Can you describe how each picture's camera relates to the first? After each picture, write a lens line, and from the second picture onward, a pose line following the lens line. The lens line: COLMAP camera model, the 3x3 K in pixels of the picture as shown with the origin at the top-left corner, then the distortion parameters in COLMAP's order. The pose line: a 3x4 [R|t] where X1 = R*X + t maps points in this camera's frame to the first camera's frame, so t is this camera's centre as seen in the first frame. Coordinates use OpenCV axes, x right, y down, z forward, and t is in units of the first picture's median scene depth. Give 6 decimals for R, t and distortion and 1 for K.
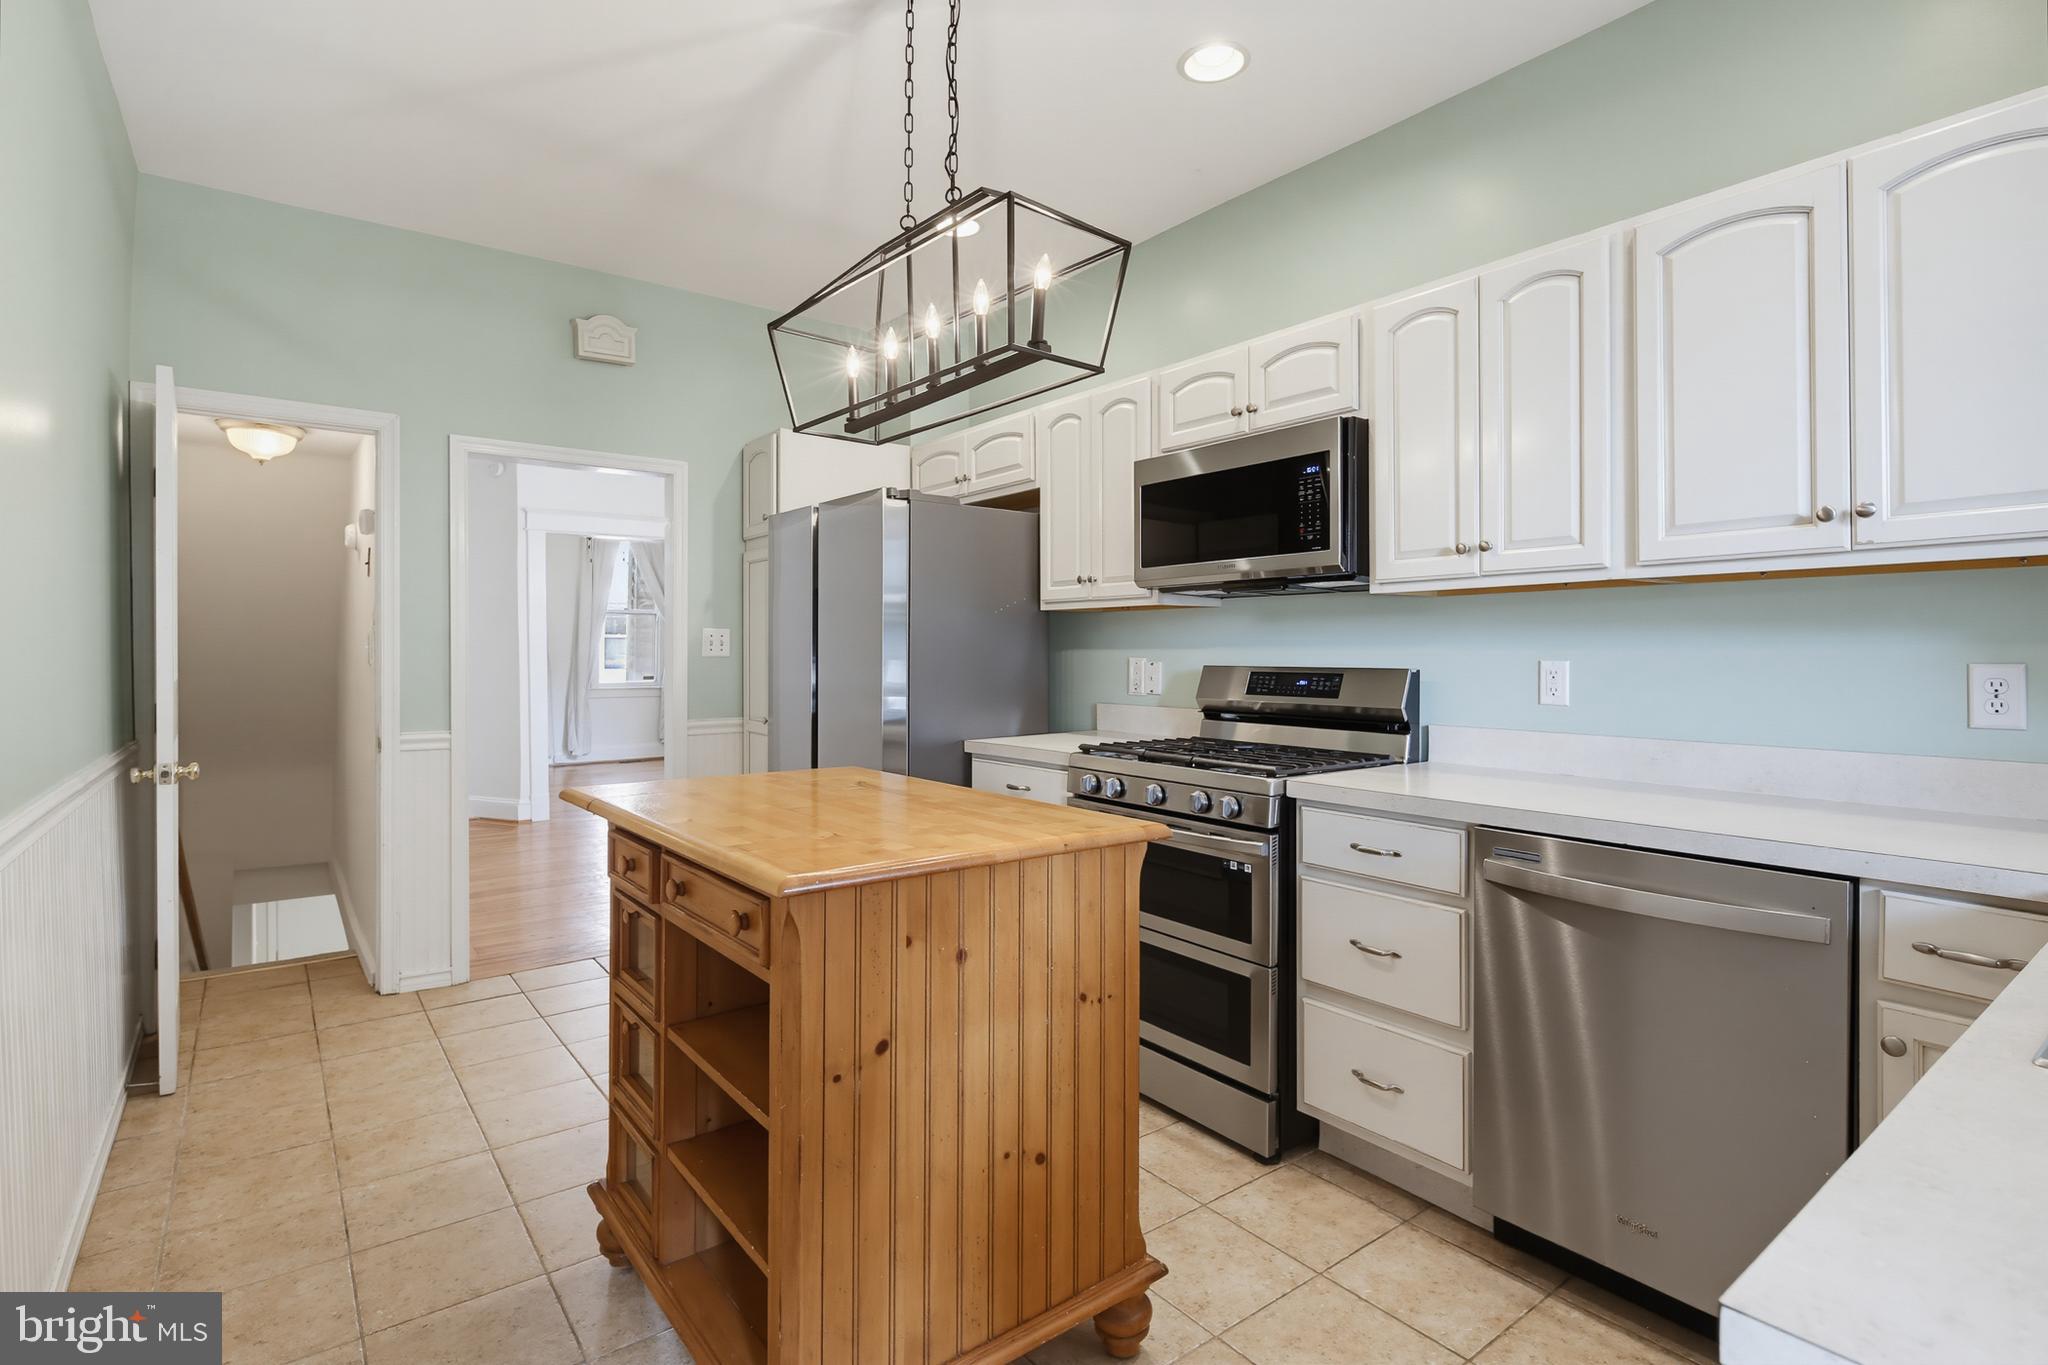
lens RADIAL K [[999.2, 0, 1029.1], [0, 999.2, 655.1], [0, 0, 1]] dist [0.001497, -0.000507]
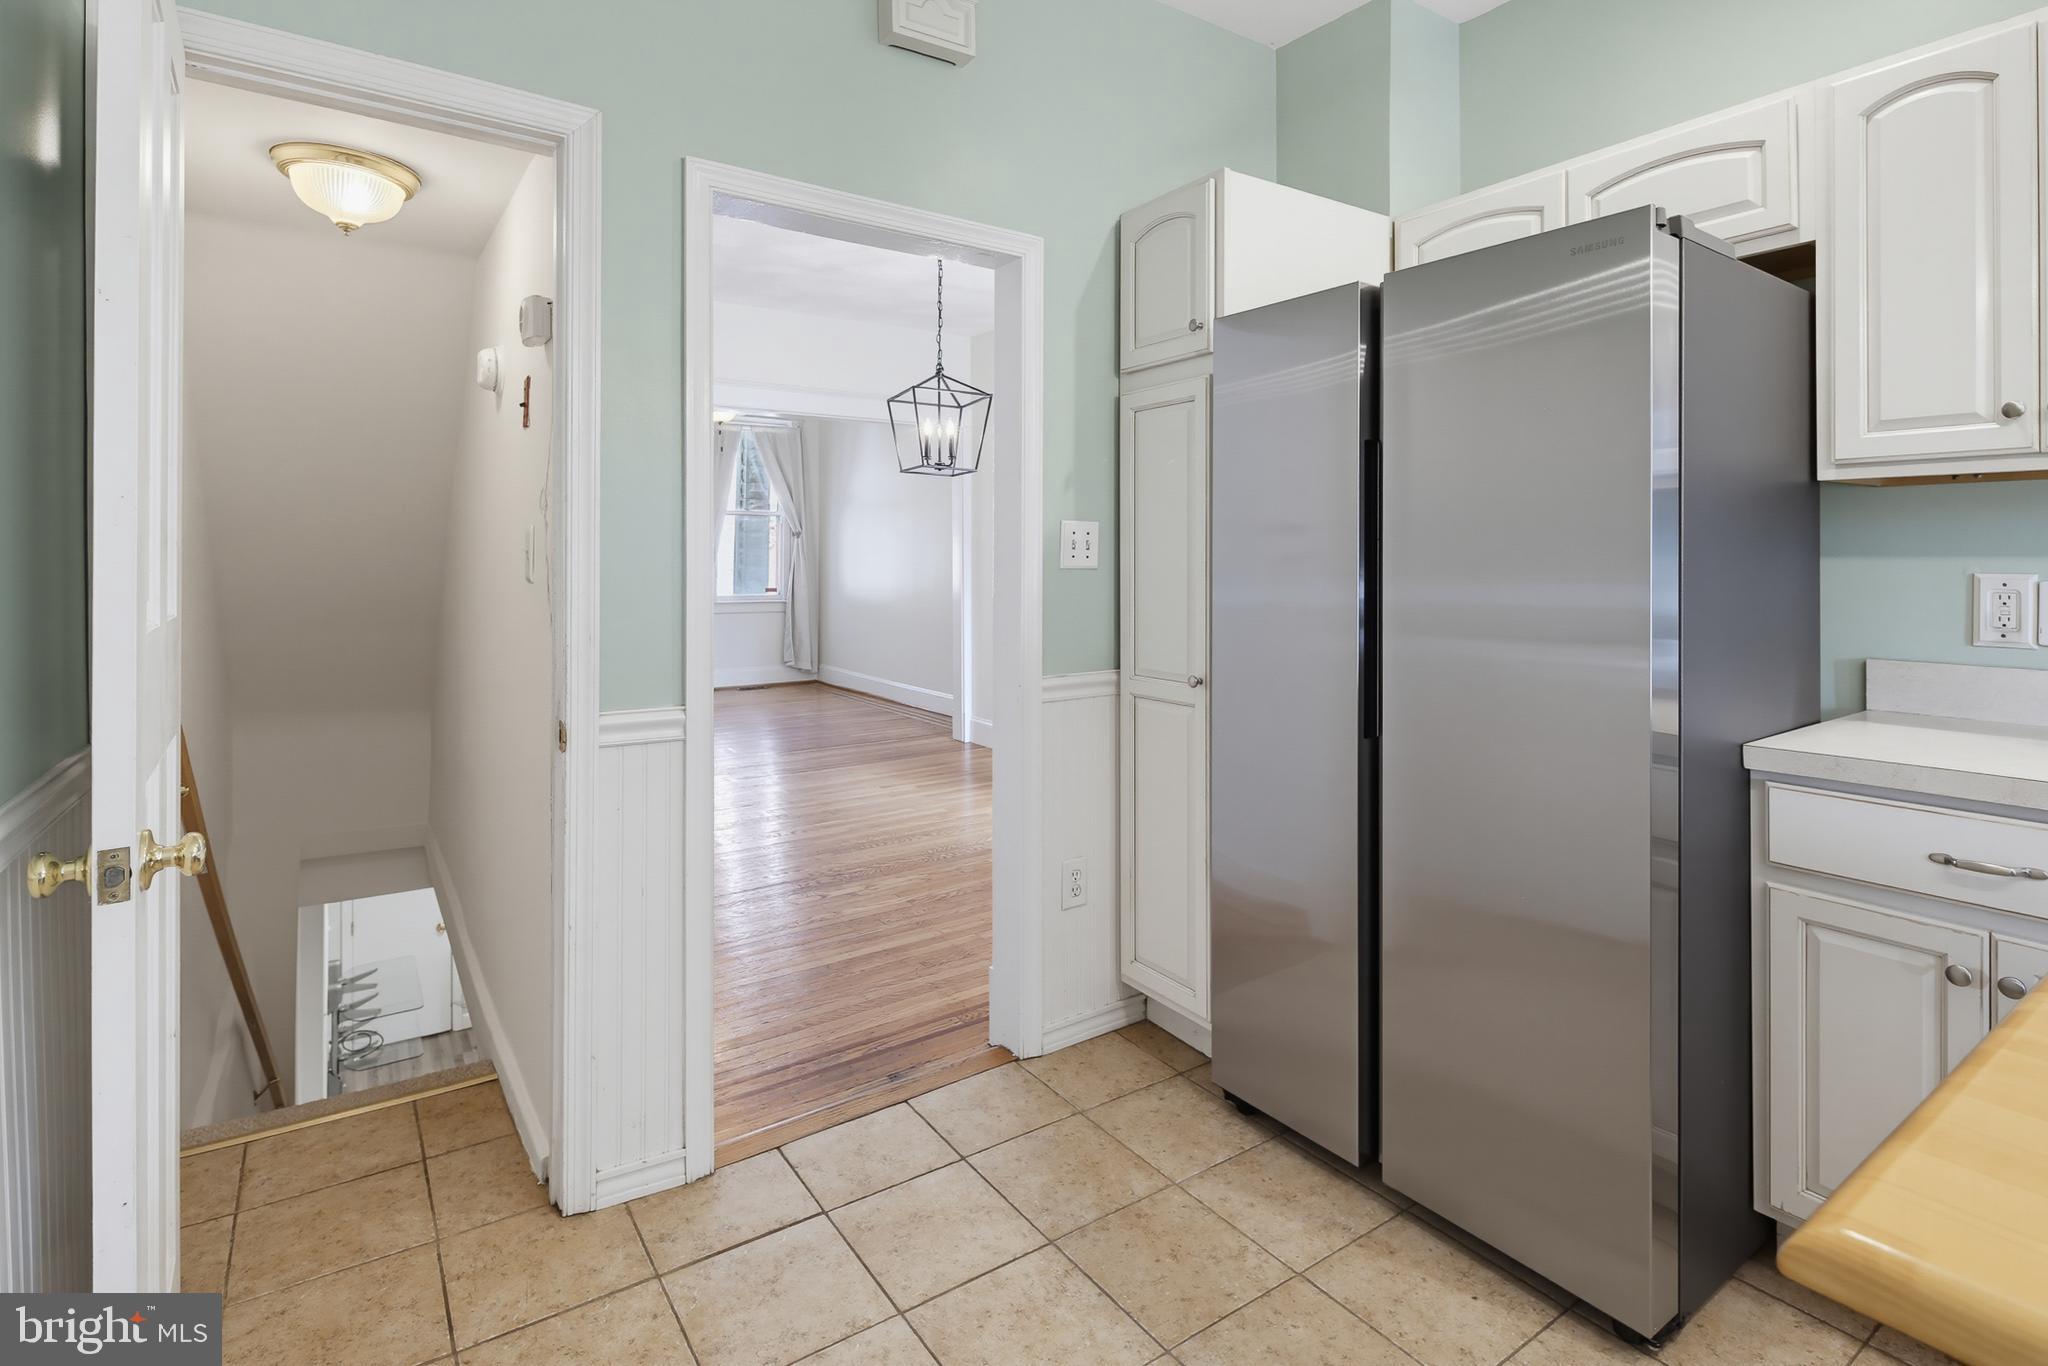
lens RADIAL K [[999.2, 0, 1032.9], [0, 999.2, 555.0], [0, 0, 1]] dist [0.001497, -0.000507]
pose [[0.998990, 0.001136, -0.044928, -0.341334], [-0.001525, 0.999962, -0.008637, -0.001281], [0.044917, 0.008697, 0.998953, 0.437065]]
